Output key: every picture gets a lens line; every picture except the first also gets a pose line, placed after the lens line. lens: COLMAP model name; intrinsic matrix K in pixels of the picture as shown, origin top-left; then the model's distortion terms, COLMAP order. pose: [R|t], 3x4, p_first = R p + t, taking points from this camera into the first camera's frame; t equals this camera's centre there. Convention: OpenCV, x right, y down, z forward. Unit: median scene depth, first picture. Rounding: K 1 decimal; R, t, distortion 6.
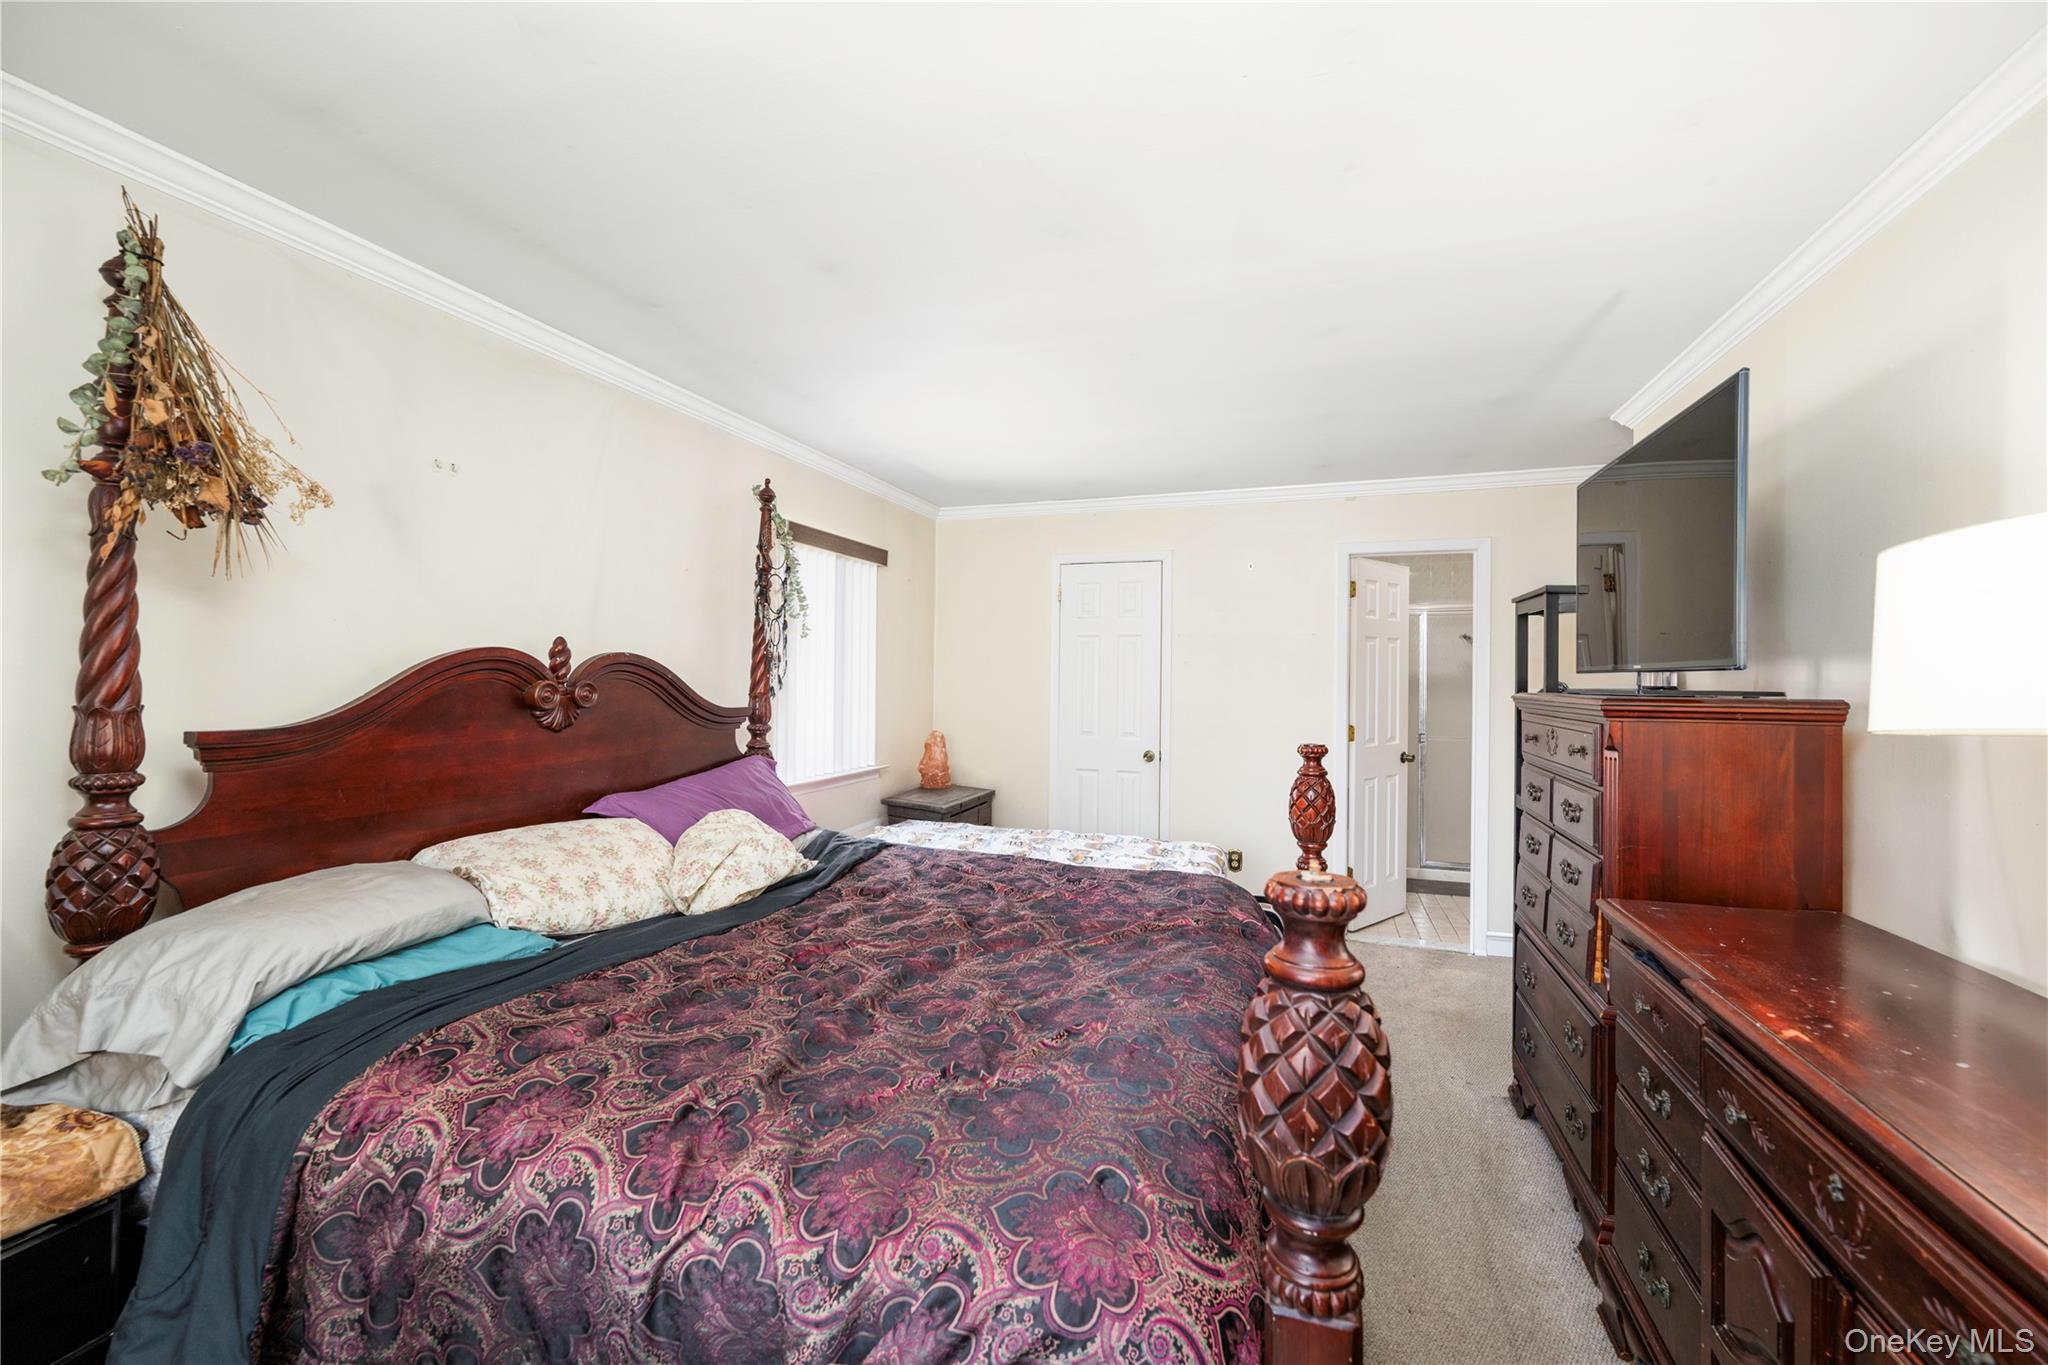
lens RADIAL K [[820.6, 0, 1023.5], [0, 820.6, 680.7], [0, 0, 1]] dist [-0.003691, -0.000073]
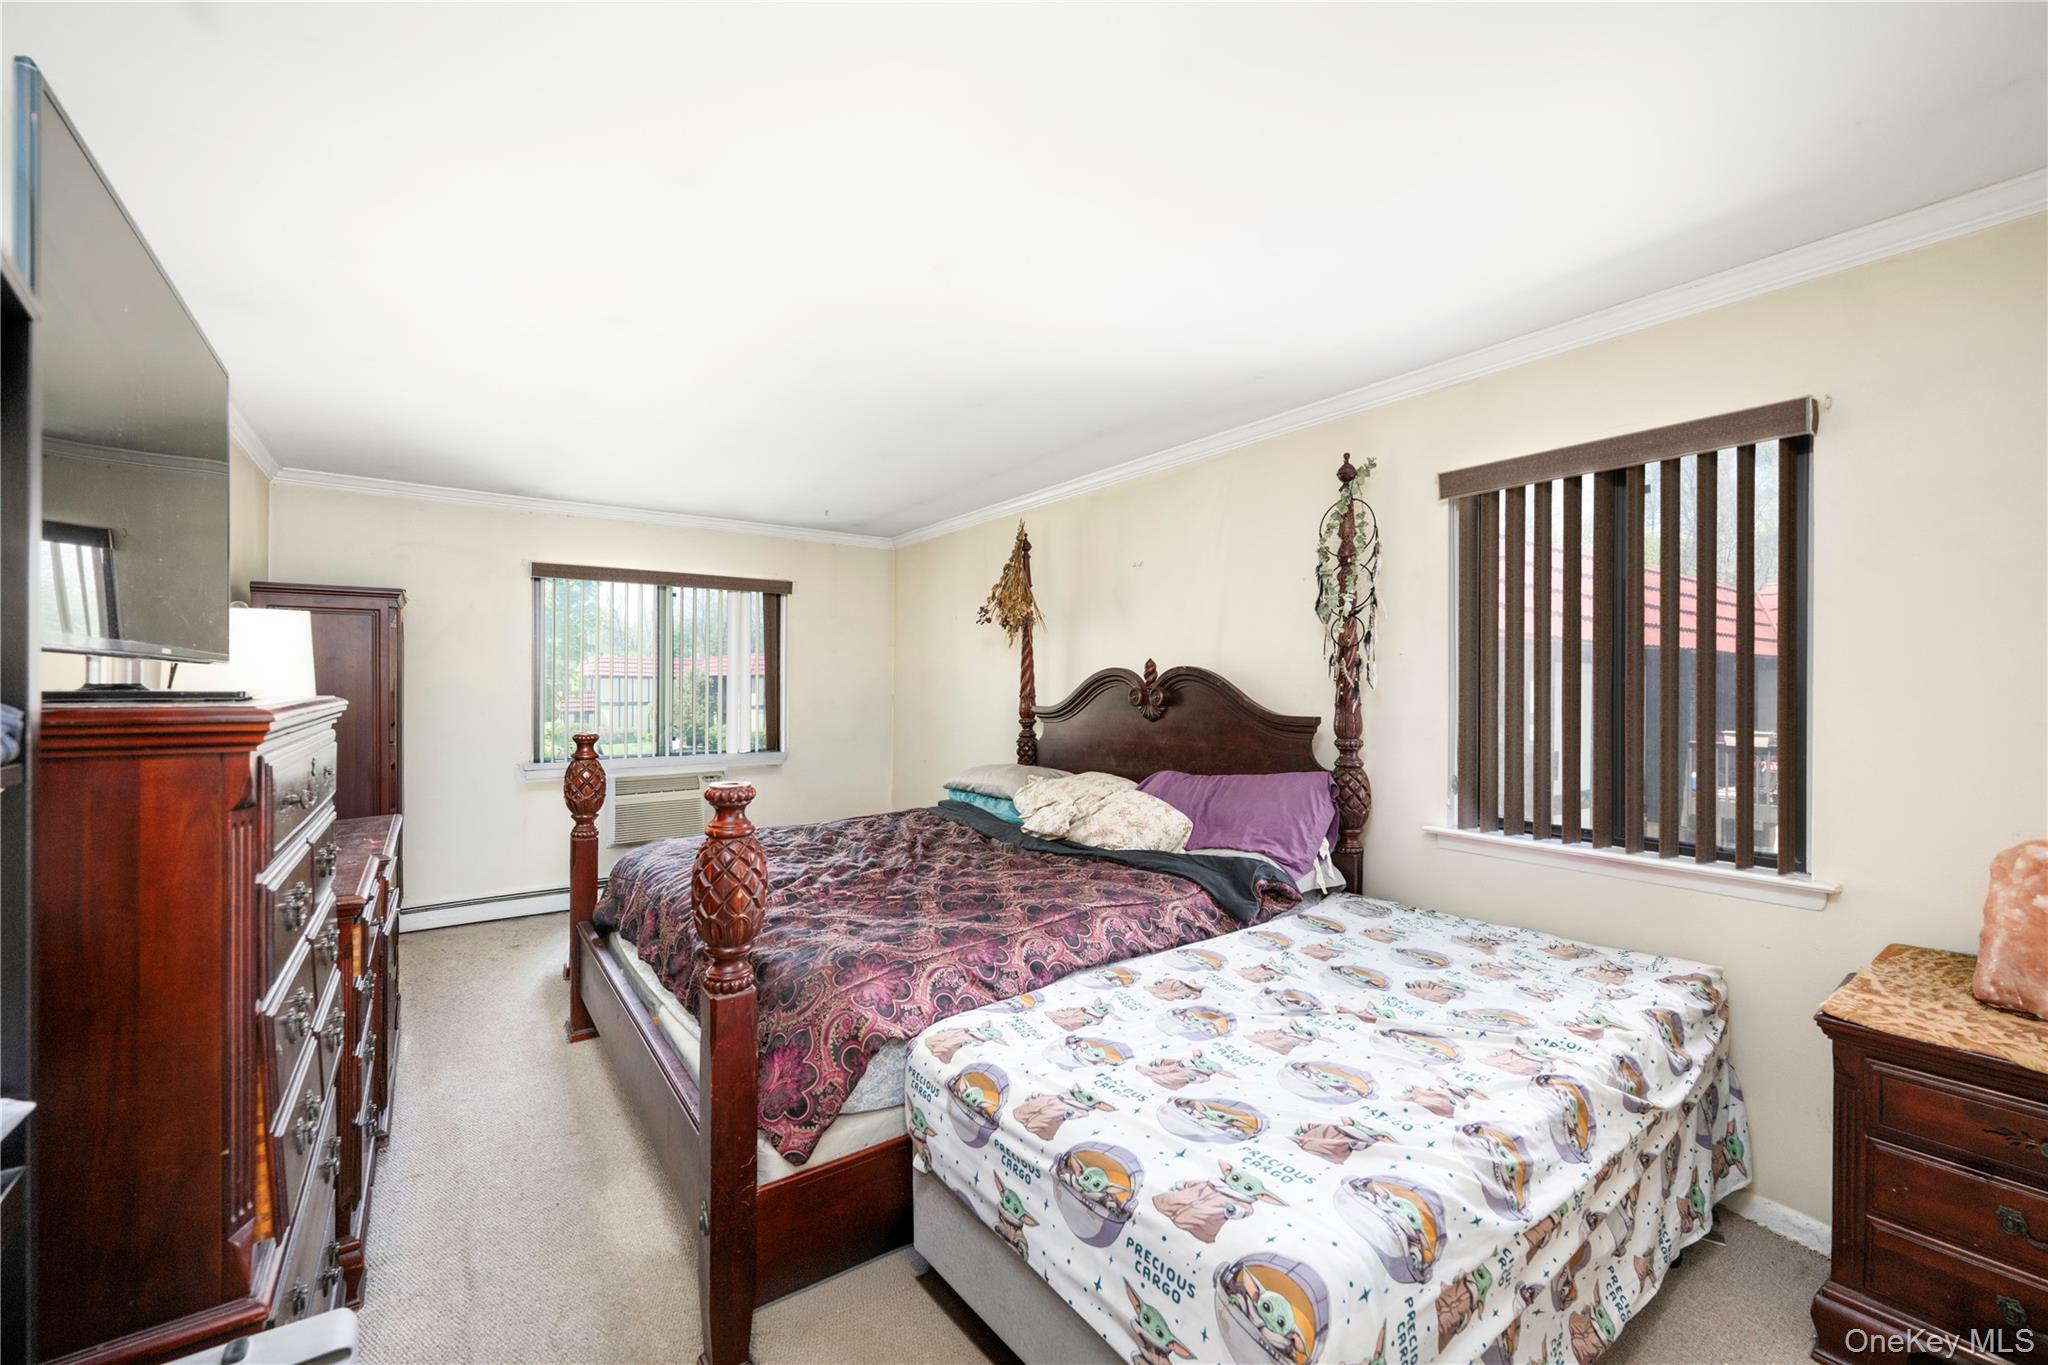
lens RADIAL K [[820.6, 0, 1023.1], [0, 820.6, 682.3], [0, 0, 1]] dist [-0.003691, -0.000073]
pose [[-0.584745, 0.001447, -0.811216, 0.720554], [0.004316, 0.999990, -0.001327, -0.009194], [0.811206, -0.004277, -0.584745, 1.529144]]
